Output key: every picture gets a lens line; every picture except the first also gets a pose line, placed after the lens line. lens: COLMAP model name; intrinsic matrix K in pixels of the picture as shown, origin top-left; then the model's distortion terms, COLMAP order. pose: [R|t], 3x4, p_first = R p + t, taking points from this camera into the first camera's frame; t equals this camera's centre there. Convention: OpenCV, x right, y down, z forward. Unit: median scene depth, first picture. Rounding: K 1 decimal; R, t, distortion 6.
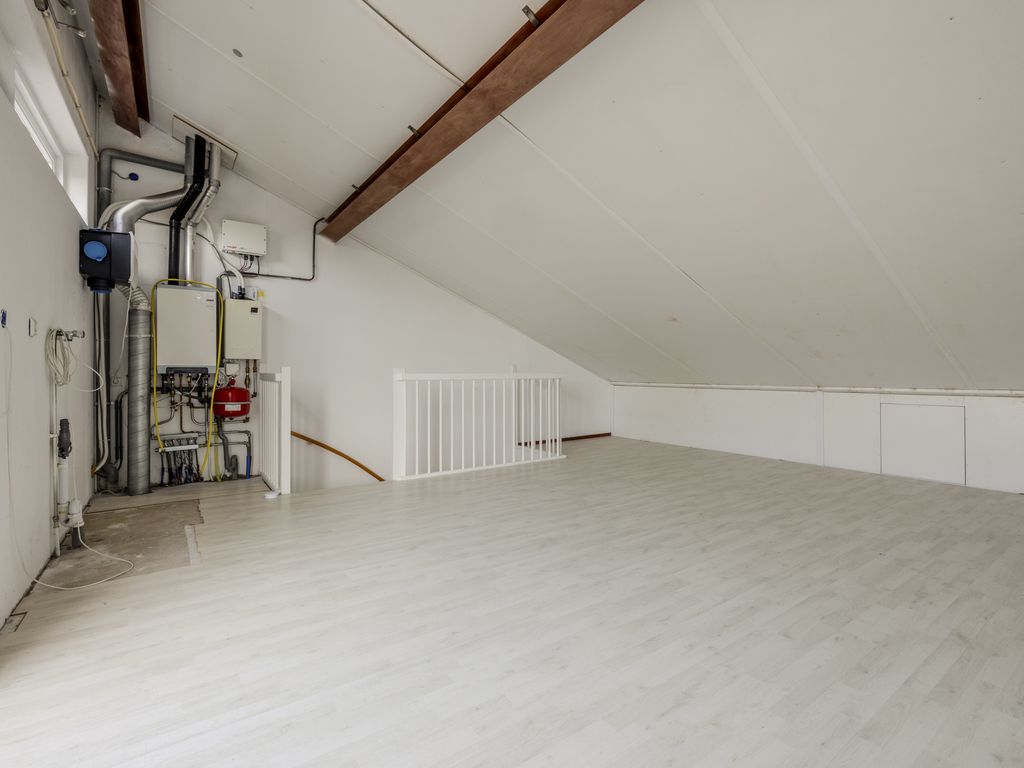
lens RADIAL K [[489.1, 0, 513.6], [0, 489.1, 378.6], [0, 0, 1]] dist [-0.013810, 0.000084]
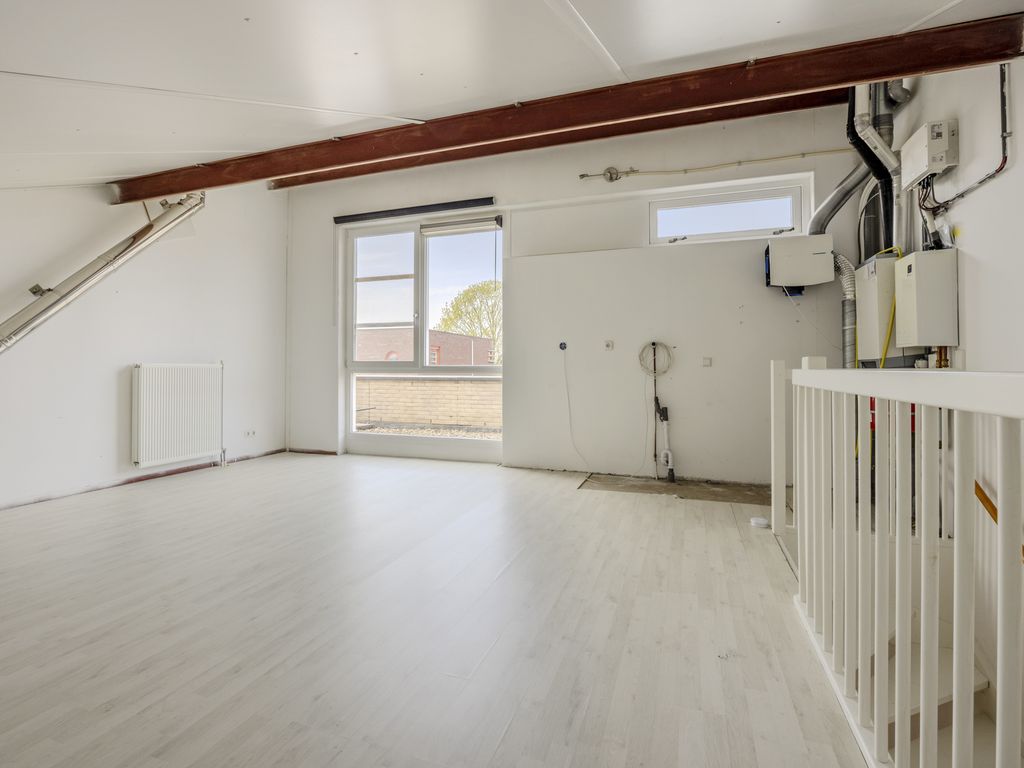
lens RADIAL K [[489.1, 0, 513.6], [0, 489.1, 378.6], [0, 0, 1]] dist [-0.013810, 0.000084]
pose [[-0.814477, 0.016853, -0.579951, 0.312082], [-0.005347, 0.999318, 0.036549, -0.024647], [0.580171, 0.032870, -0.813831, 1.547643]]
